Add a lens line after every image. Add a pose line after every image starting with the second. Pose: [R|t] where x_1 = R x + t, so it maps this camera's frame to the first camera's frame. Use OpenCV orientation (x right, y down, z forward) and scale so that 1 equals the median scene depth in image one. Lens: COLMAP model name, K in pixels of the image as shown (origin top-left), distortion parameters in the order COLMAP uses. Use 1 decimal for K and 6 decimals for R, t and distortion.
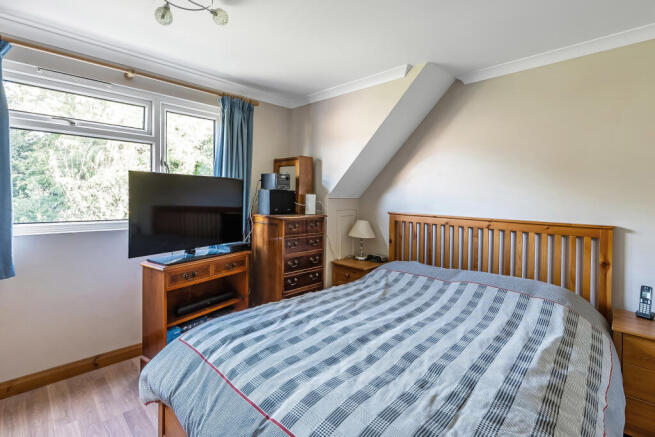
lens RADIAL K [[311.3, 0, 327.3], [0, 311.3, 200.6], [0, 0, 1]] dist [-0.002208, -0.000203]
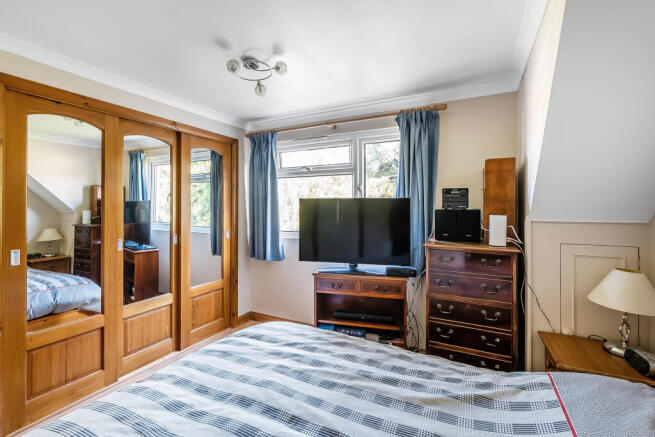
lens RADIAL K [[292.8, 0, 327.4], [0, 292.8, 212.8], [0, 0, 1]] dist [-0.002151, -0.000112]
pose [[0.295488, -0.001564, -0.955345, 0.539436], [-0.014145, 0.999882, -0.006013, -0.020824], [0.955242, 0.015290, 0.295431, 0.587923]]
